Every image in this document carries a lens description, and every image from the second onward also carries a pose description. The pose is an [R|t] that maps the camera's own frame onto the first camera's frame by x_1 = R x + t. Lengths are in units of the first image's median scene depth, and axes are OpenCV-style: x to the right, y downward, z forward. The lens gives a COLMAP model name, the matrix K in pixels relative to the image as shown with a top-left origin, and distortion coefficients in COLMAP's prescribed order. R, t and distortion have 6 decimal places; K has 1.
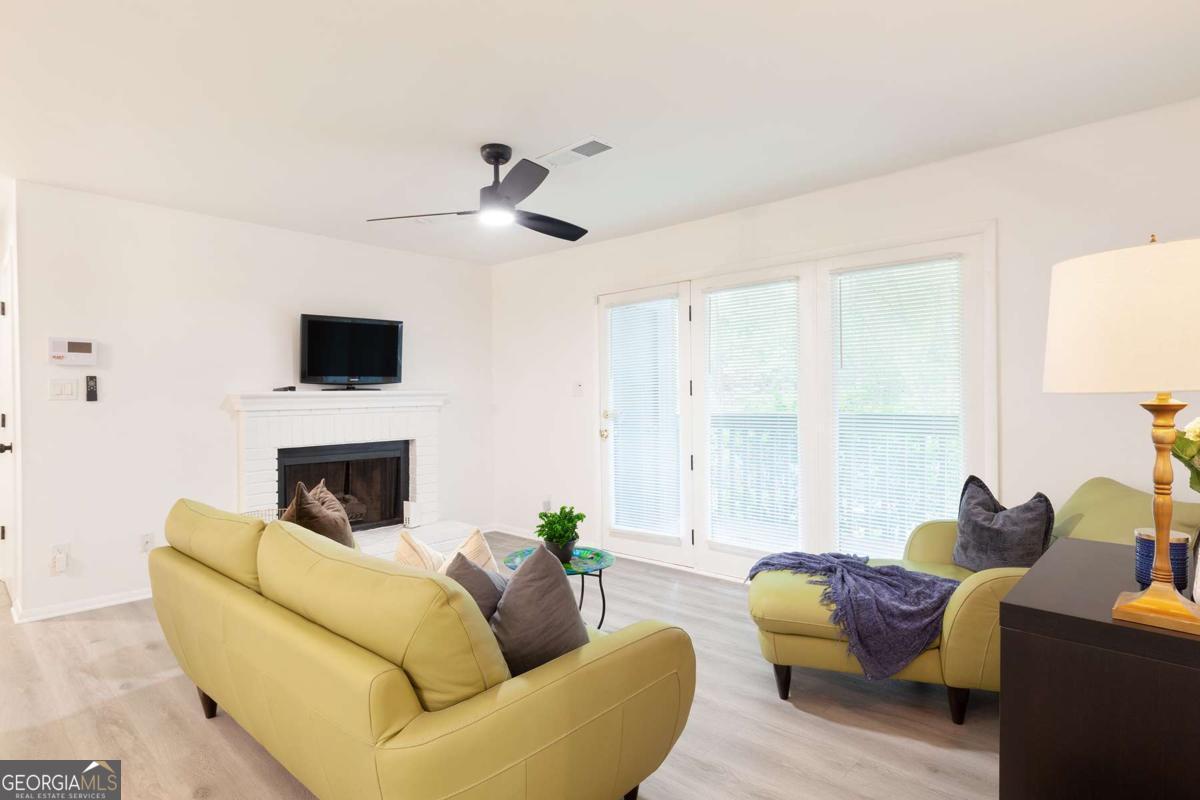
lens RADIAL K [[640.4, 0, 600.0], [0, 640.4, 400.0], [0, 0, 1]] dist [-0.000400, 0.000056]
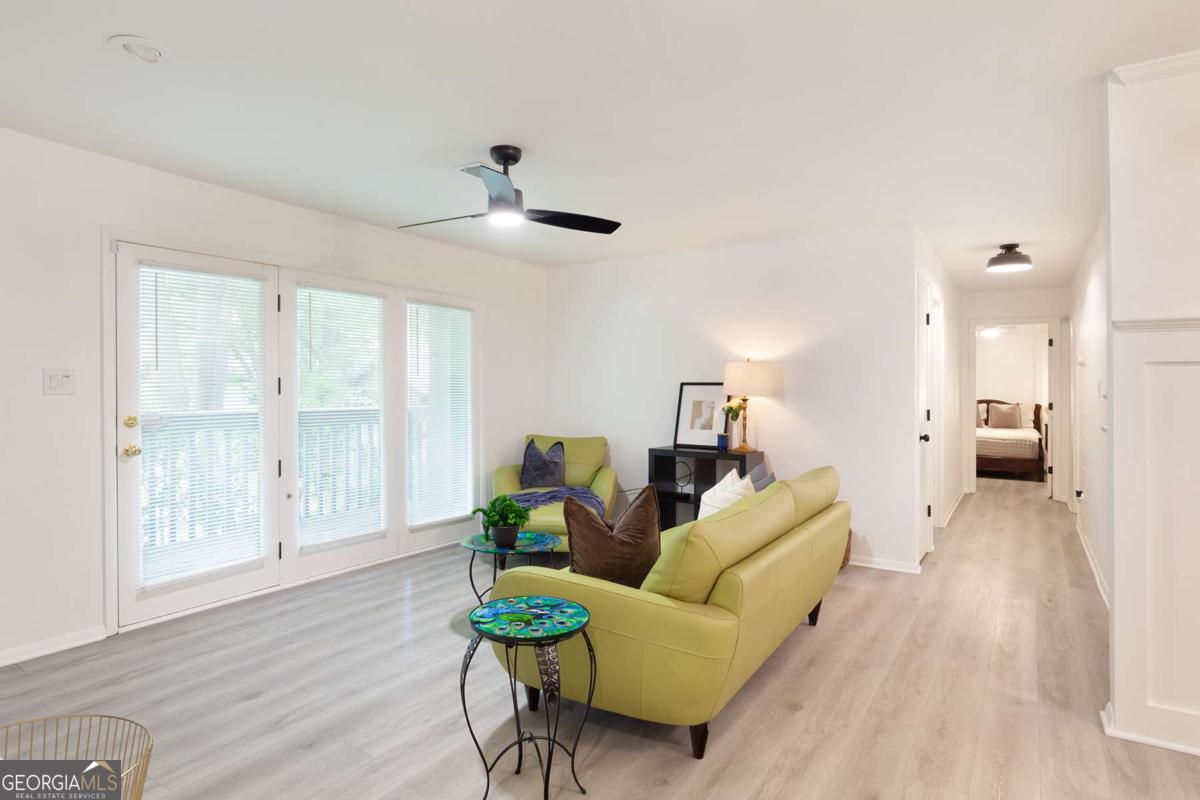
lens RADIAL K [[640.4, 0, 600.0], [0, 640.4, 400.0], [0, 0, 1]] dist [-0.000400, 0.000056]
pose [[-0.165577, -0.006117, 0.986178, -0.831388], [0.003380, 0.999971, 0.006770, -0.003561], [-0.986191, 0.004454, -0.165552, 0.712027]]
